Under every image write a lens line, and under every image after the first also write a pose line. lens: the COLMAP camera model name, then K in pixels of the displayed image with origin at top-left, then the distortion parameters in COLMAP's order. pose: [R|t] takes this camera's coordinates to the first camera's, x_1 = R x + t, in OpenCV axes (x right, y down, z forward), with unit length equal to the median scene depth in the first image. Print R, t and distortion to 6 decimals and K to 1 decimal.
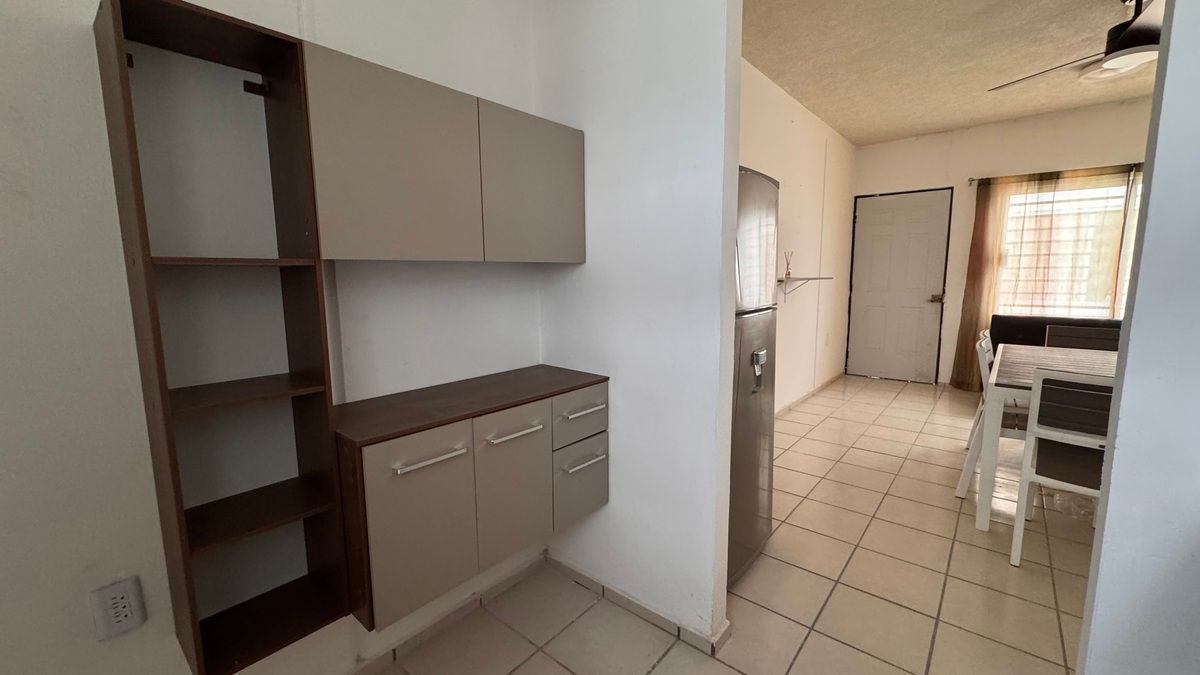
lens RADIAL K [[472.6, 0, 602.7], [0, 472.6, 334.0], [0, 0, 1]] dist [-0.004162, -0.000564]
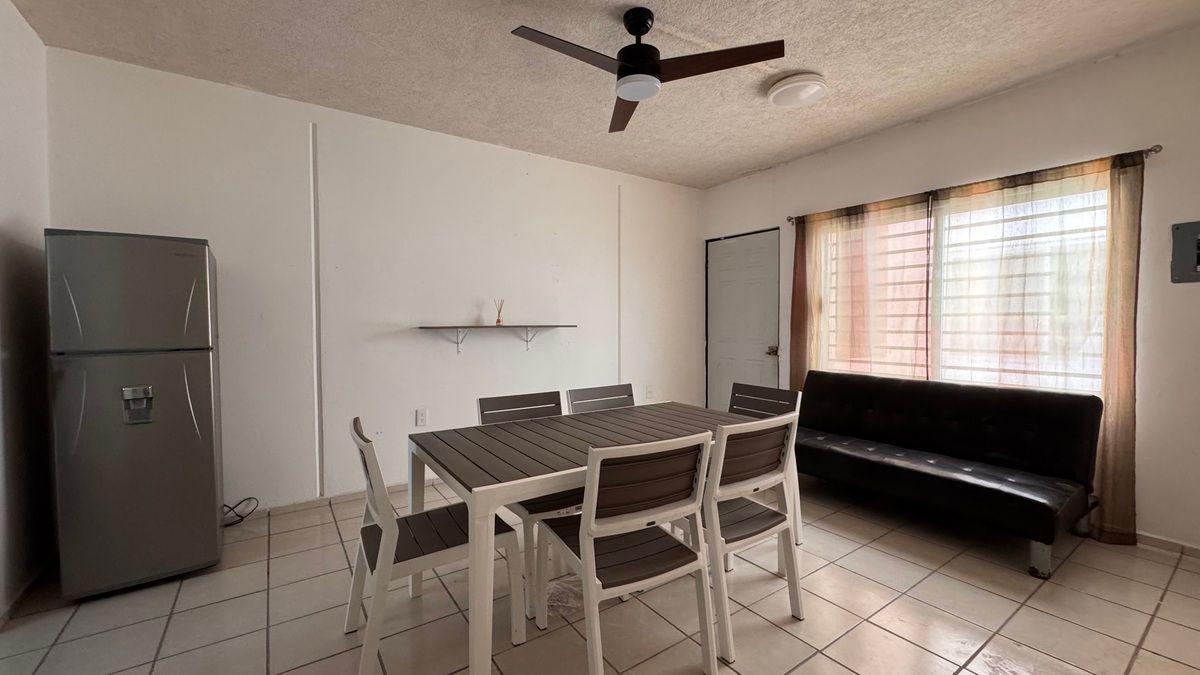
lens RADIAL K [[472.6, 0, 608.1], [0, 472.6, 342.1], [0, 0, 1]] dist [-0.004162, -0.000564]
pose [[0.967481, 0.017802, -0.252317, 0.701185], [-0.038001, 0.996428, -0.075411, -0.013362], [0.250073, 0.082547, 0.964702, 0.072084]]
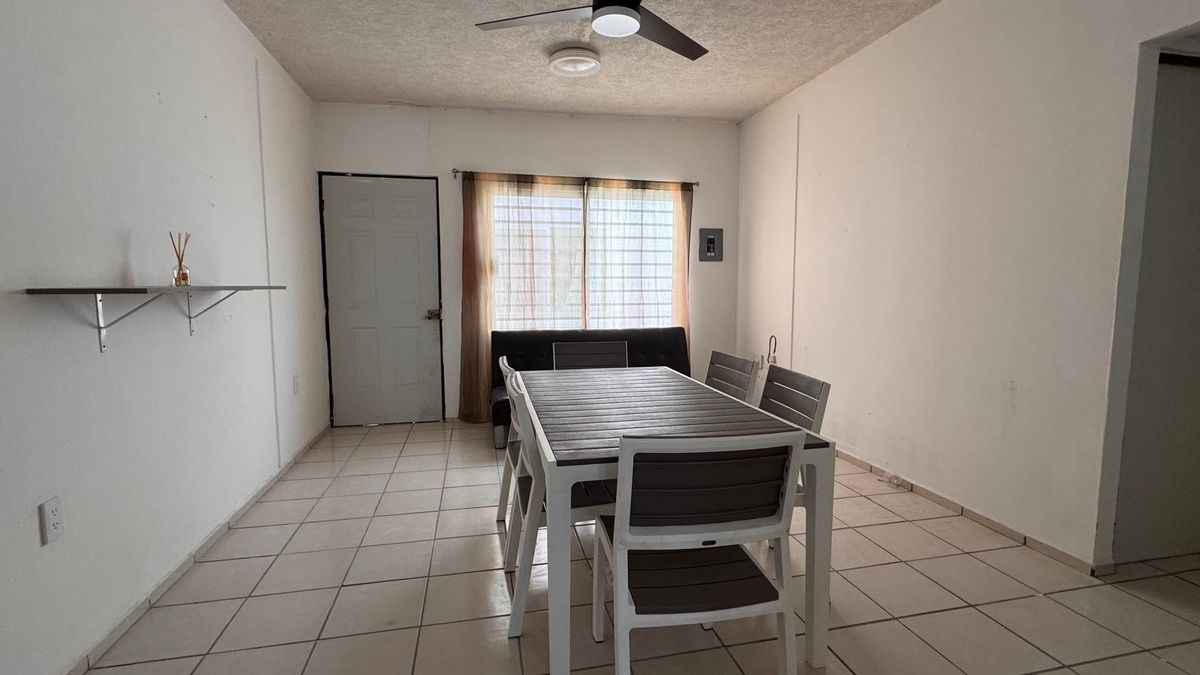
lens RADIAL K [[537.9, 0, 596.1], [0, 537.9, 339.4], [0, 0, 1]] dist [-0.001456, -0.000052]
pose [[0.601973, -0.072081, 0.795257, 0.160842], [0.096270, 0.995204, 0.017332, -0.025054], [-0.792692, 0.066127, 0.606025, 0.256222]]
